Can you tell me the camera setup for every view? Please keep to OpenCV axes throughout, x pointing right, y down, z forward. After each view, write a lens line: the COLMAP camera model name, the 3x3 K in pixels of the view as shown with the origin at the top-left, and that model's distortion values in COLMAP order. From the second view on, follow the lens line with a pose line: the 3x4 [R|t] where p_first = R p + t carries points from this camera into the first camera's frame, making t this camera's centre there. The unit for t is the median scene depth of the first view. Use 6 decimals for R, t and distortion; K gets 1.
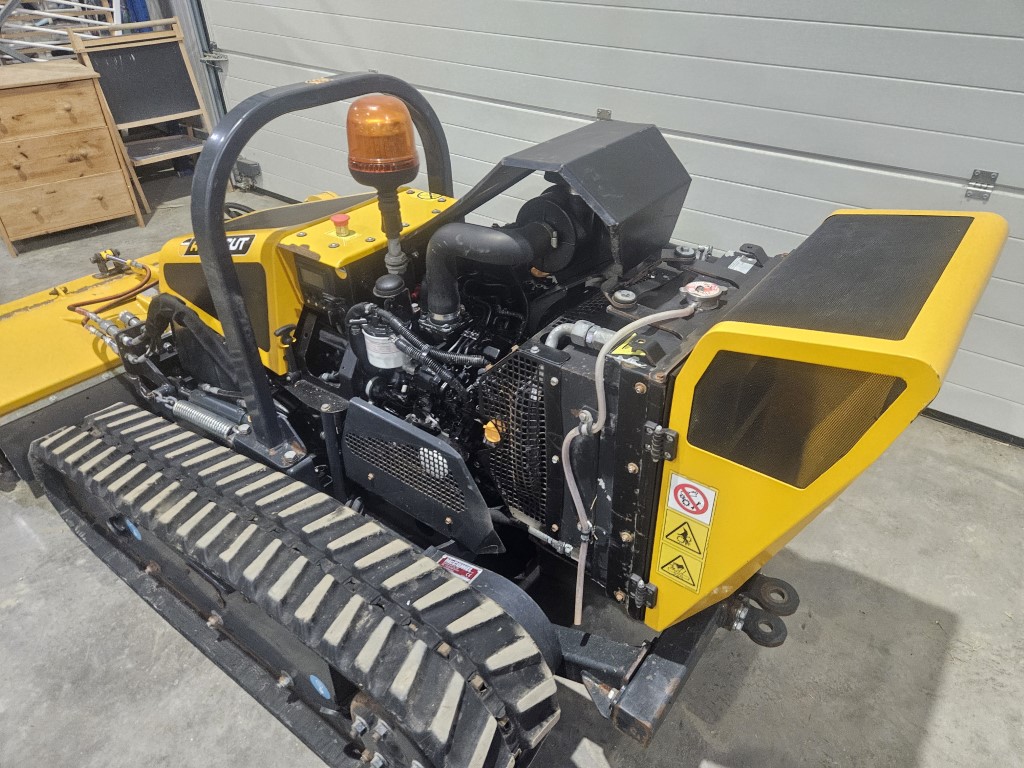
lens RADIAL K [[696.7, 0, 513.9], [0, 696.7, 381.8], [0, 0, 1]] dist [0.060822, -0.039015]
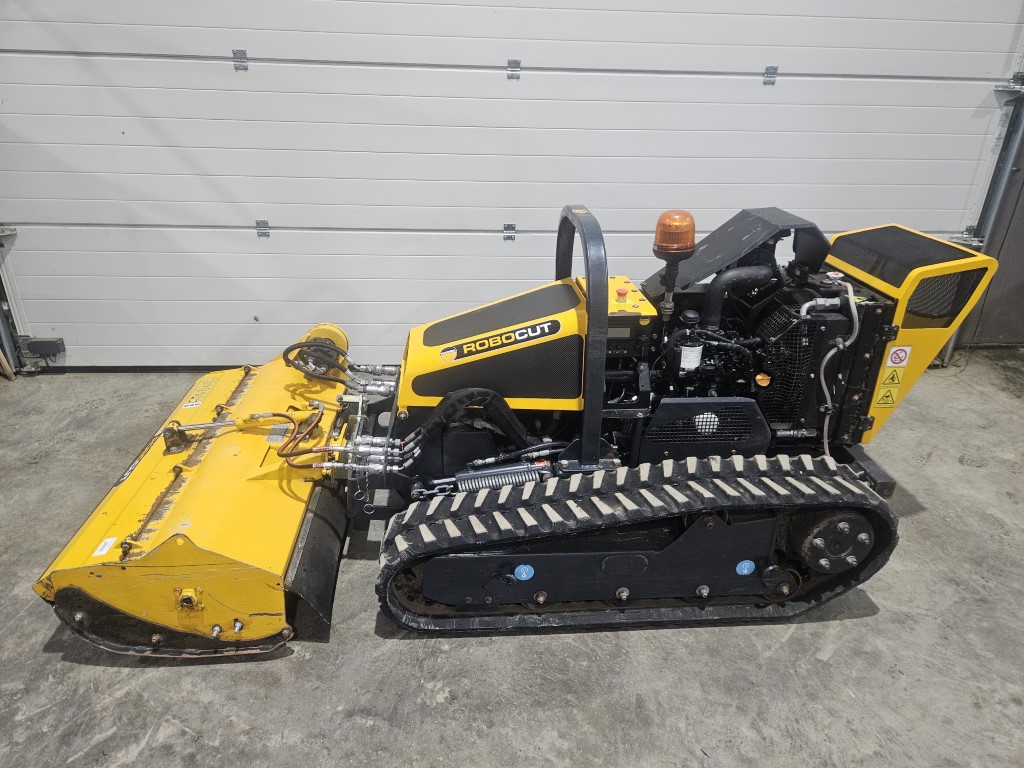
lens RADIAL K [[696.7, 0, 511.4], [0, 696.7, 384.5], [0, 0, 1]] dist [0.060822, -0.039015]
pose [[0.745990, -0.263920, 0.611429, -1.866114], [0.354719, 0.934510, -0.029408, -0.106716], [-0.563625, 0.238824, 0.790753, -0.045405]]
